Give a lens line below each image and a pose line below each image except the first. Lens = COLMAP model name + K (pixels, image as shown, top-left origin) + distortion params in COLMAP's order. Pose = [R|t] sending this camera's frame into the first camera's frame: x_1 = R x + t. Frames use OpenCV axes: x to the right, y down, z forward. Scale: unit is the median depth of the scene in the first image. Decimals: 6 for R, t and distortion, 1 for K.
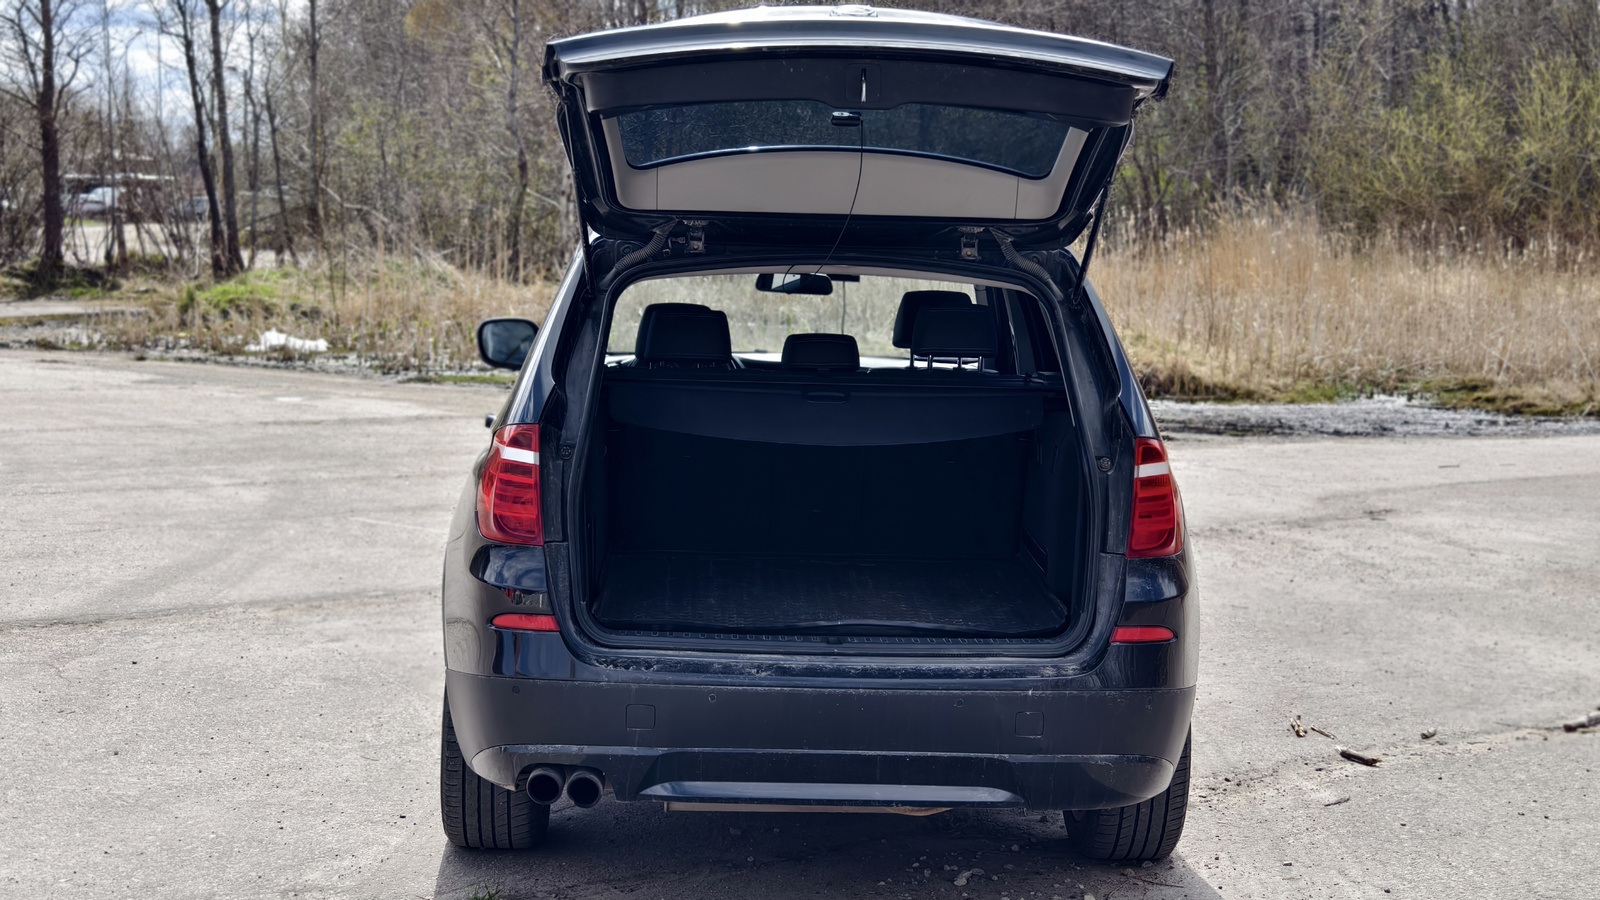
lens RADIAL K [[2287.7, 0, 800.0], [0, 2287.7, 450.0], [0, 0, 1]] dist [0.146516, 0.000665]
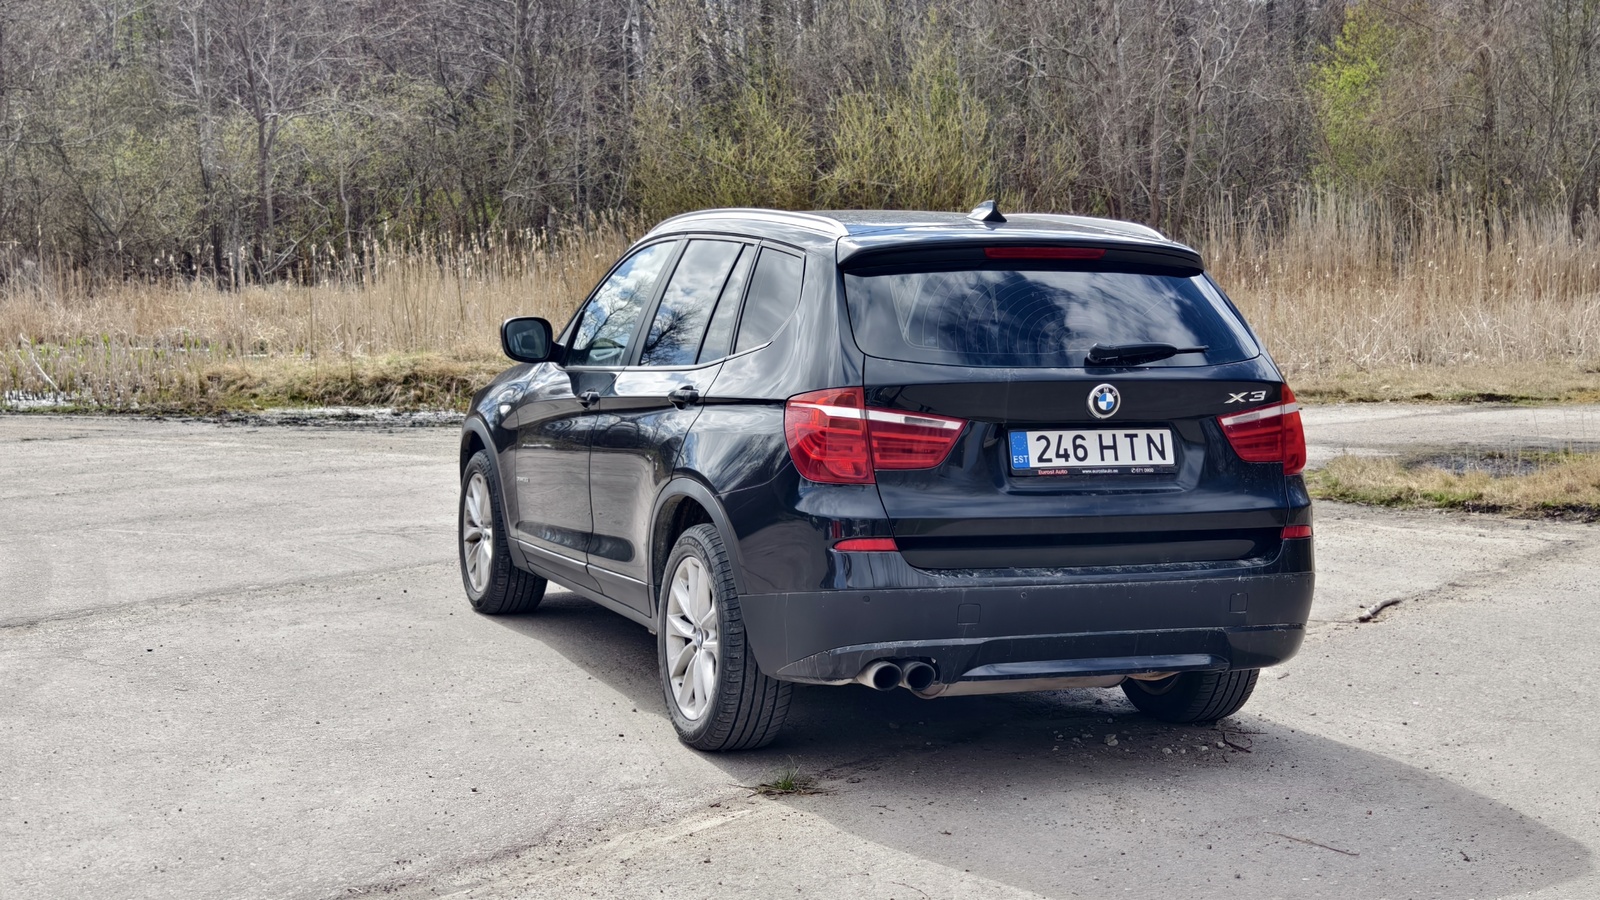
lens RADIAL K [[2287.7, 0, 800.0], [0, 2287.7, 450.0], [0, 0, 1]] dist [0.146516, 0.000665]
pose [[0.945661, -0.036373, 0.323115, -0.542490], [0.039787, 0.999200, -0.003963, 0.026294], [-0.322712, 0.016604, 0.946352, -0.161557]]
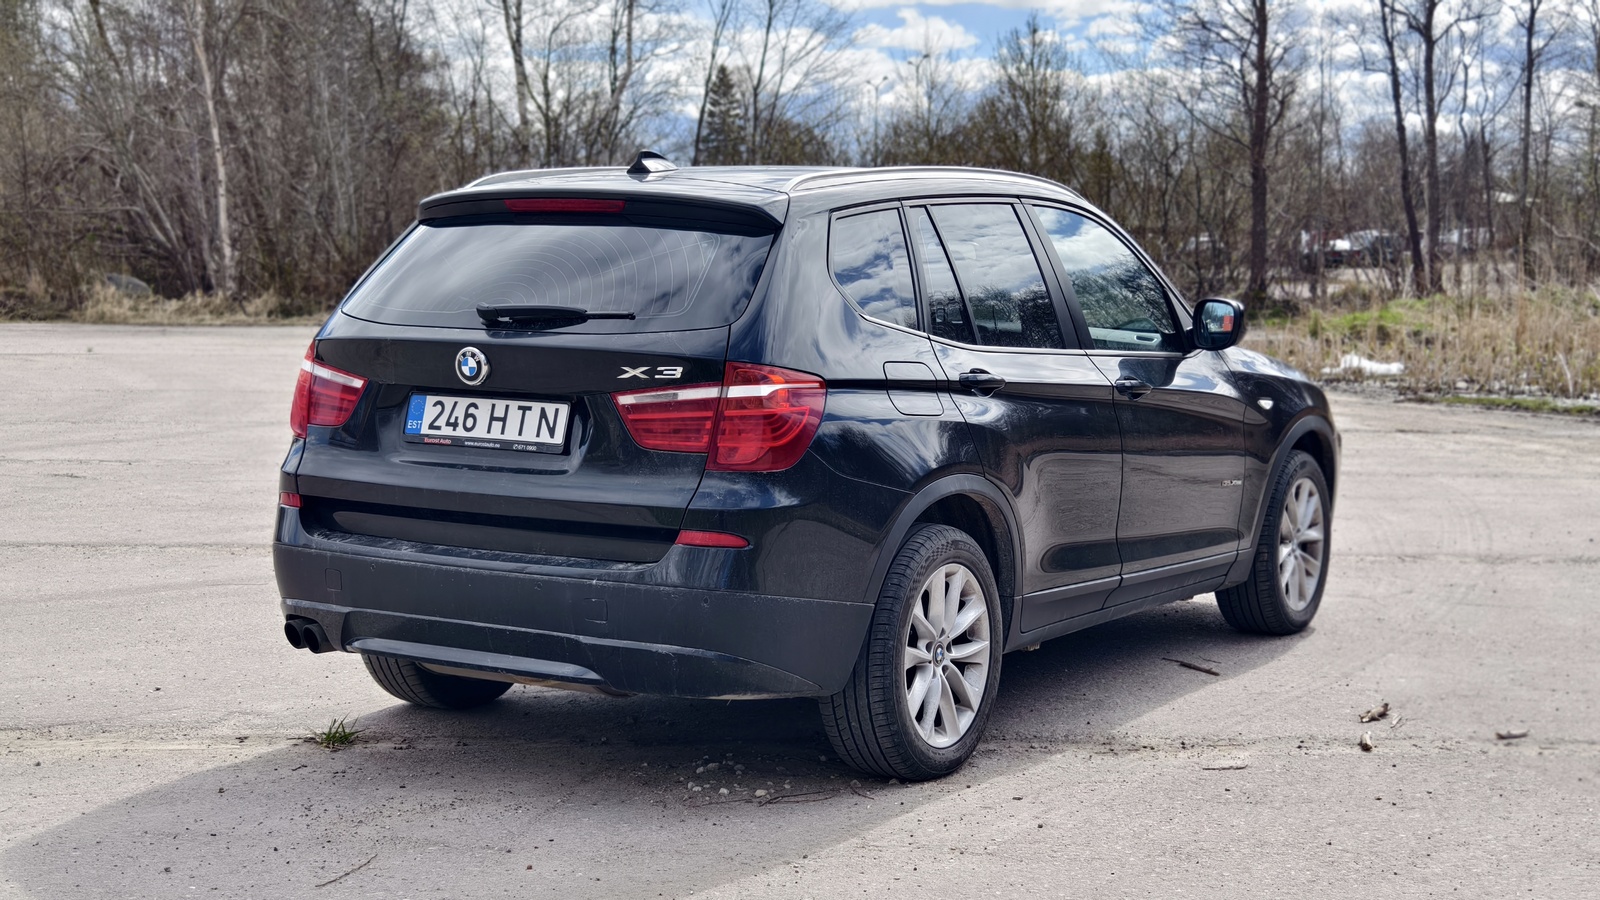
lens RADIAL K [[2287.7, 0, 800.0], [0, 2287.7, 450.0], [0, 0, 1]] dist [0.146516, 0.000665]
pose [[0.851339, 0.040169, -0.523076, 0.741048], [-0.048817, 0.998804, -0.002751, 0.037683], [0.522340, 0.027877, 0.852282, 0.088005]]
